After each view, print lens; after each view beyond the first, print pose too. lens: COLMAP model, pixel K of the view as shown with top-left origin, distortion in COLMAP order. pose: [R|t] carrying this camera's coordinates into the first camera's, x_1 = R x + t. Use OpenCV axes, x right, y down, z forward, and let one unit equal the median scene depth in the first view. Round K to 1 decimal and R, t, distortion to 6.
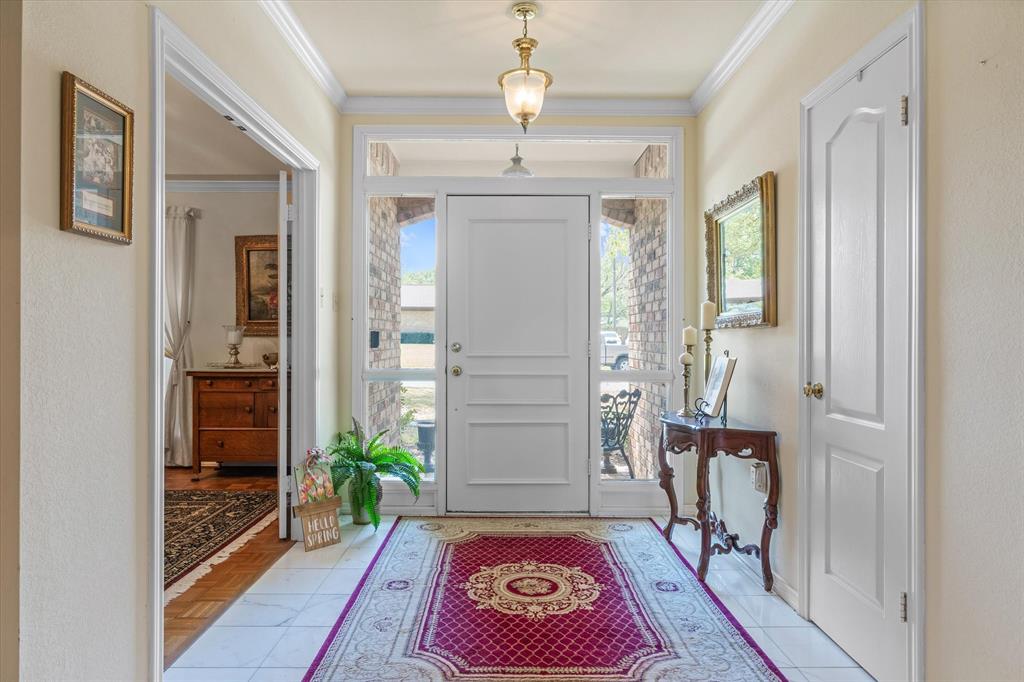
lens RADIAL K [[637.1, 0, 510.6], [0, 637.1, 338.3], [0, 0, 1]] dist [-0.001835, 0.002671]
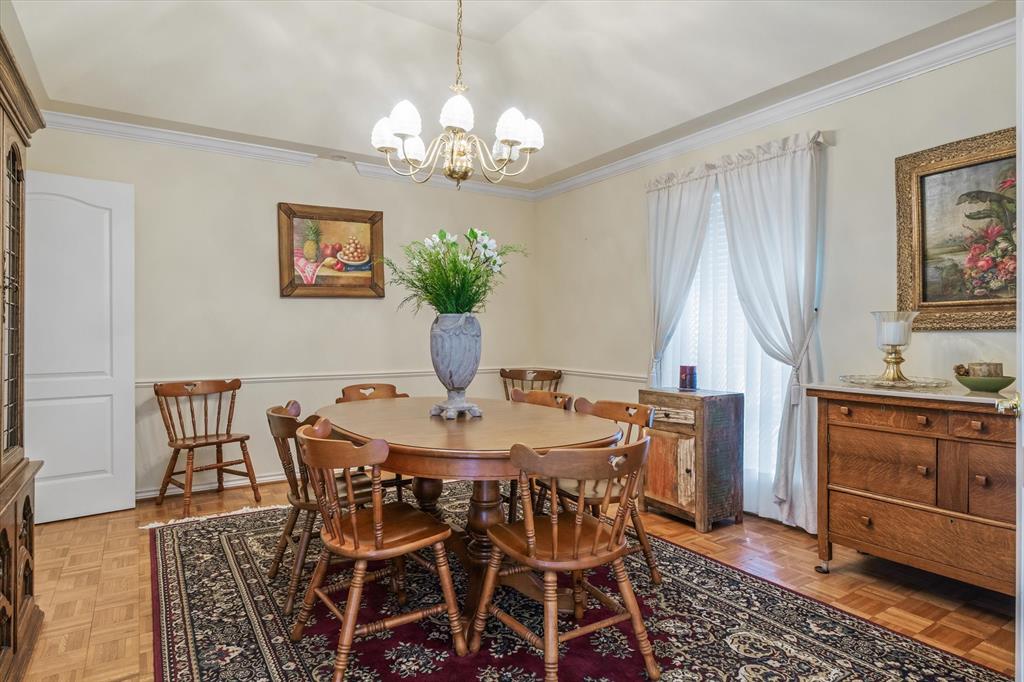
lens RADIAL K [[573.2, 0, 509.6], [0, 573.2, 340.4], [0, 0, 1]] dist [-0.000583, 0.002341]
pose [[0.540424, 0.002080, -0.841391, -0.192129], [0.001778, 0.999992, 0.003615, 0.002993], [0.841391, -0.003450, 0.540415, 0.442706]]
